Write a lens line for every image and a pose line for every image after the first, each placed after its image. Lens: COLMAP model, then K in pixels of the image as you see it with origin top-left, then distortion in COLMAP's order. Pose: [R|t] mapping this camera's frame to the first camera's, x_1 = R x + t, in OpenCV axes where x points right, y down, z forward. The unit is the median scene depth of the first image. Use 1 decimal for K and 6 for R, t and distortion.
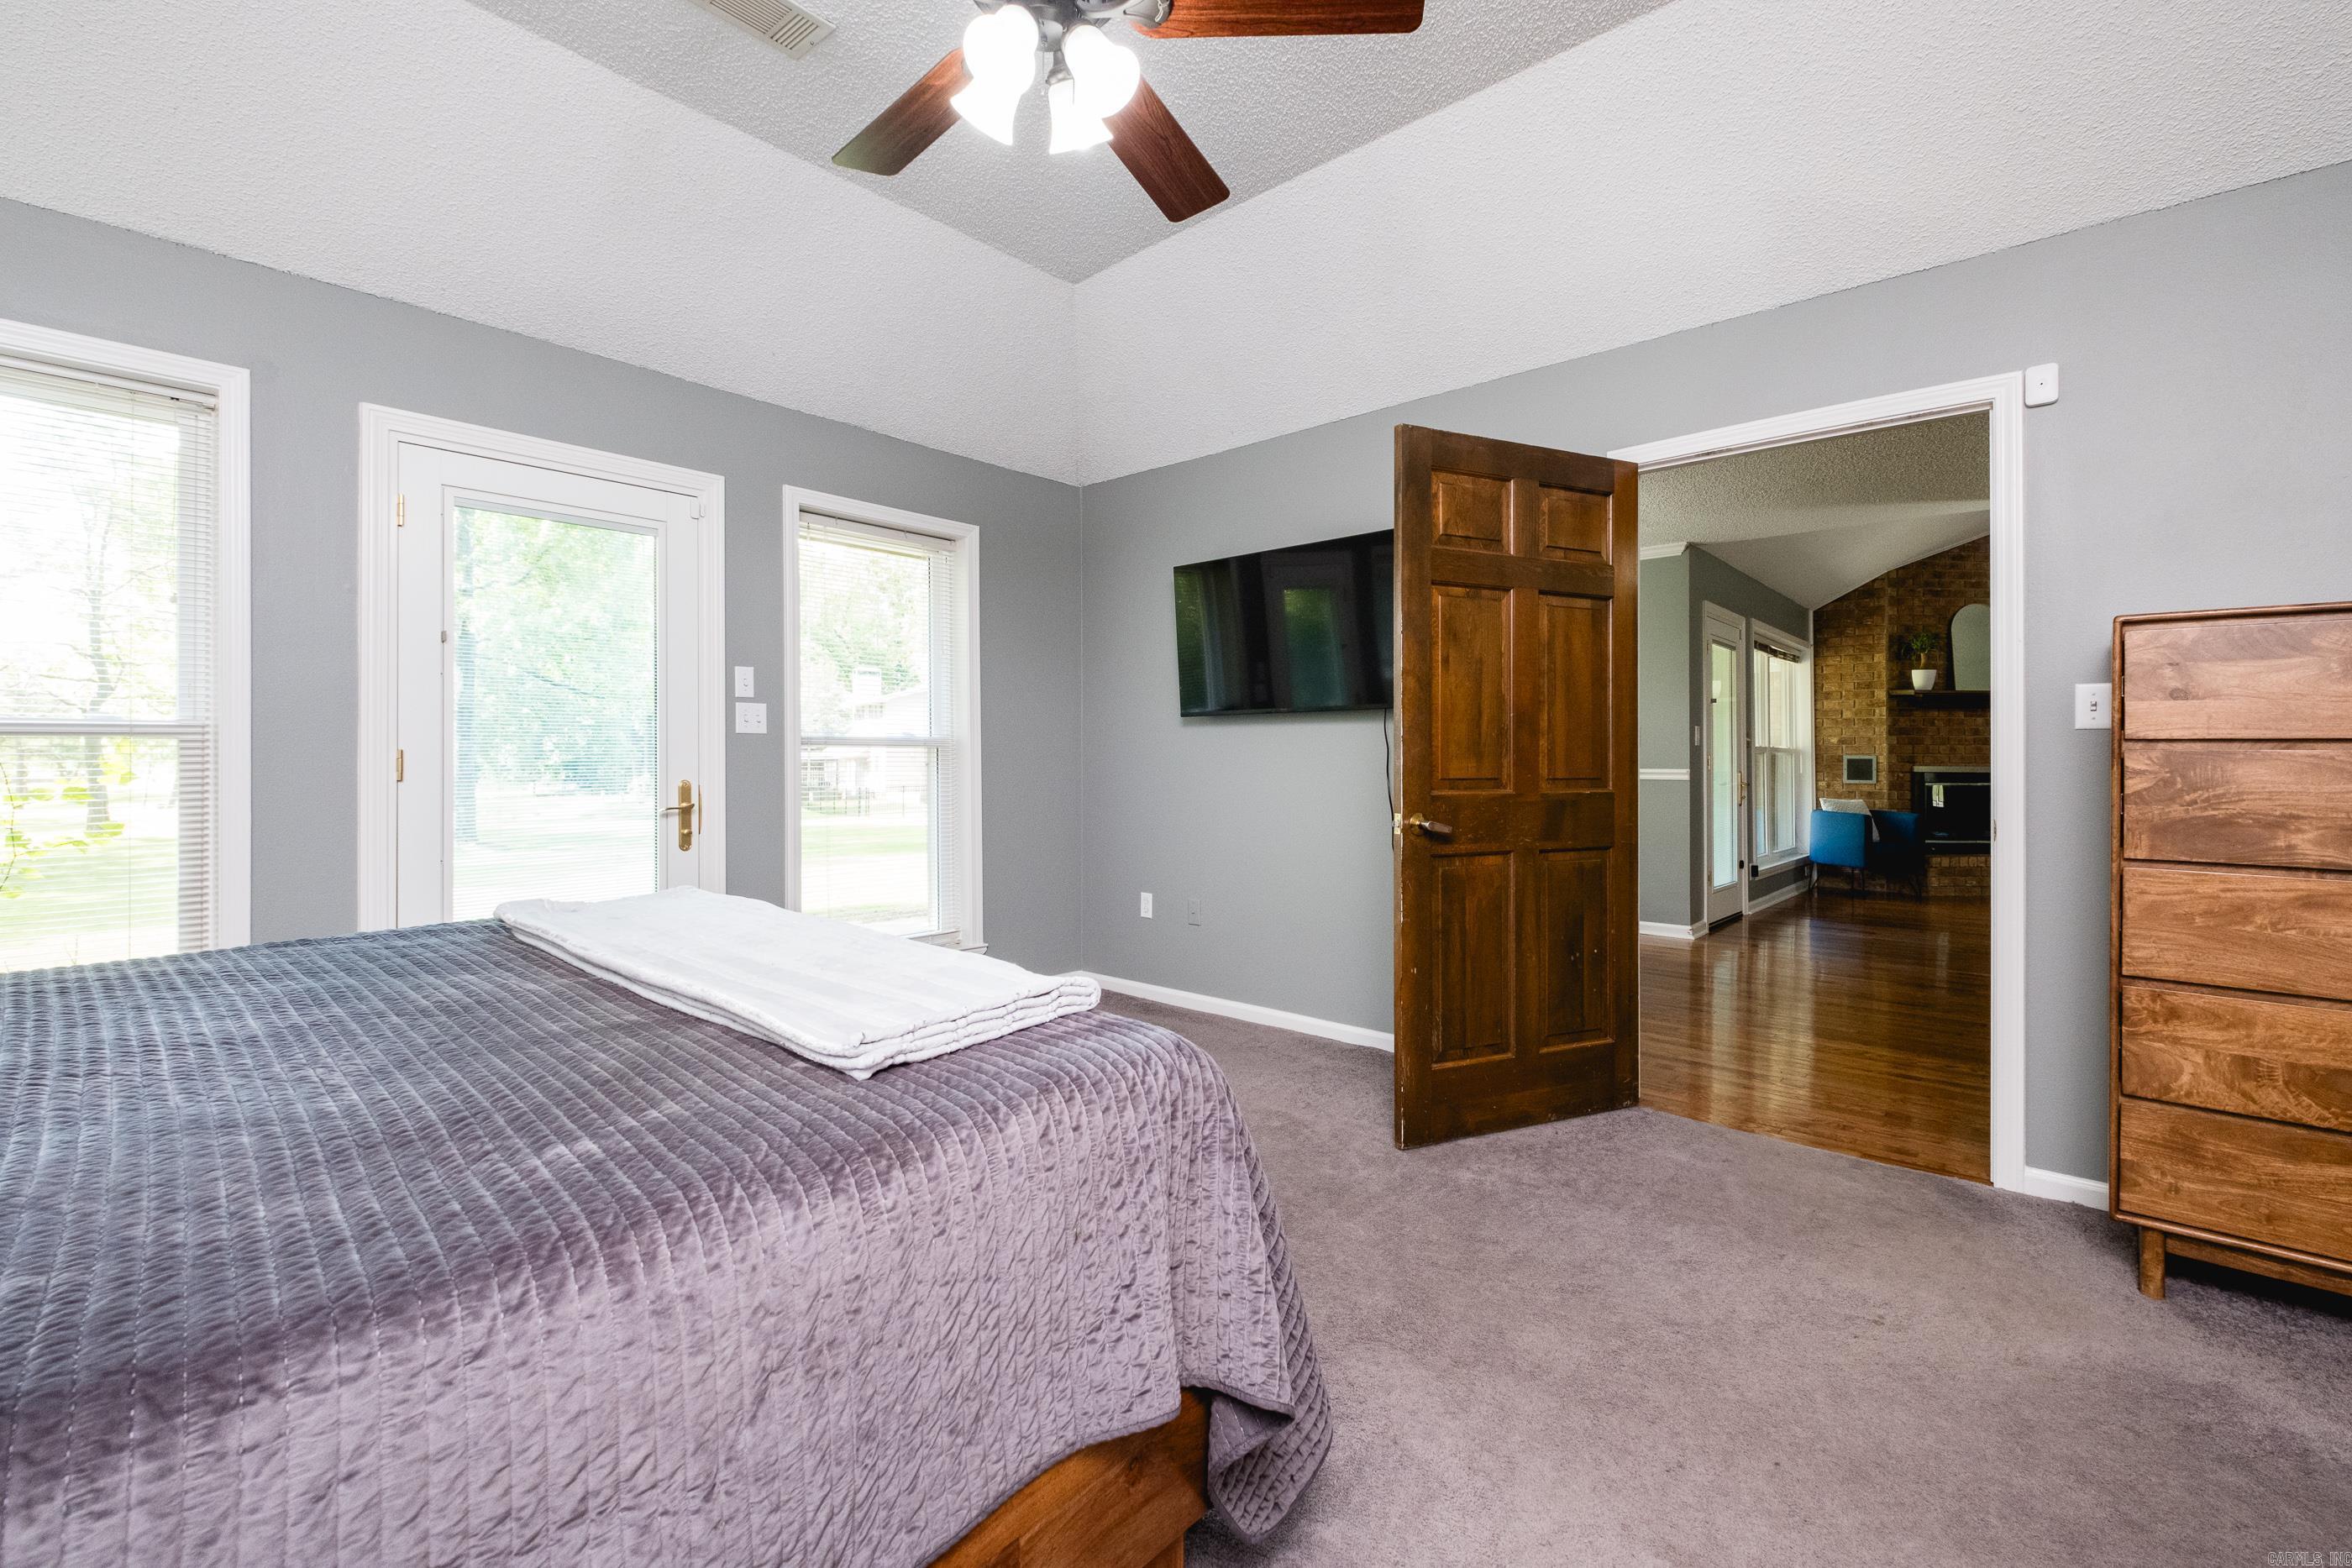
lens RADIAL K [[1012.7, 0, 1173.2], [0, 1012.7, 750.3], [0, 0, 1]] dist [-0.000099, -0.000140]
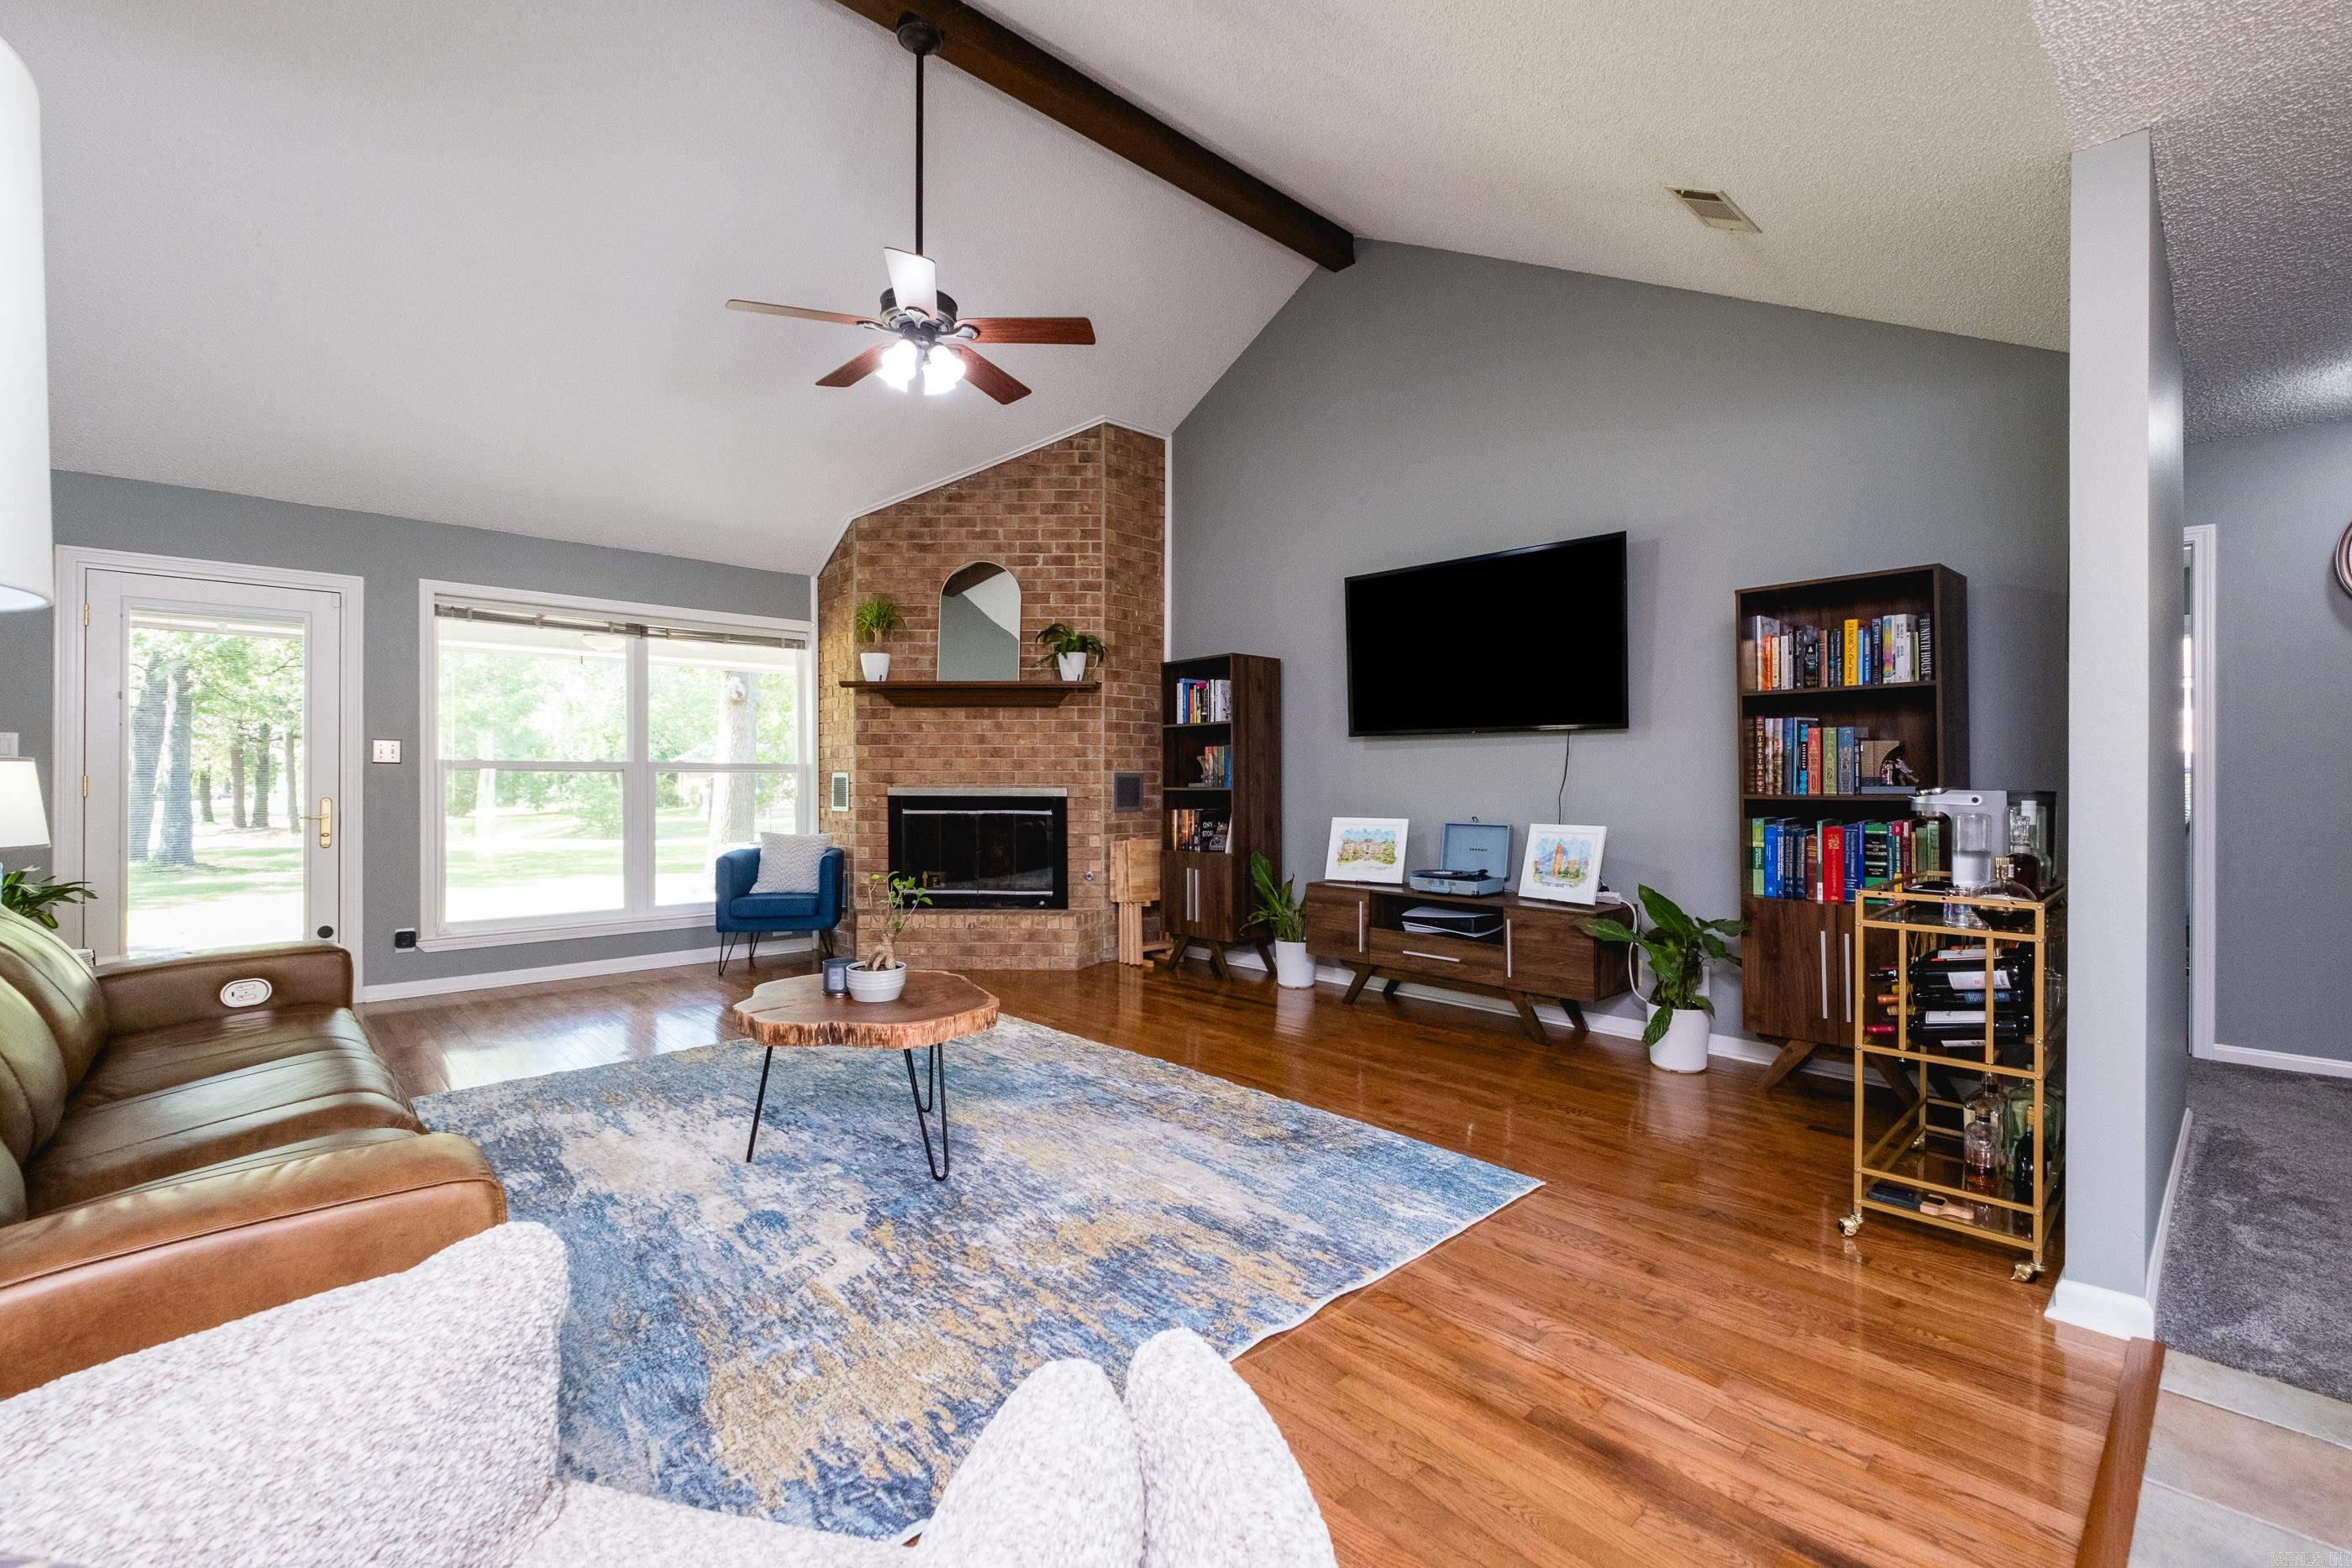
lens RADIAL K [[1001.8, 0, 1199.5], [0, 1001.8, 781.6], [0, 0, 1]] dist [0.001042, -0.000073]
pose [[0.996053, -0.009075, -0.088299, 1.011891], [0.009551, 0.999942, 0.004965, 0.010184], [0.088248, -0.005789, 0.996082, 0.304156]]
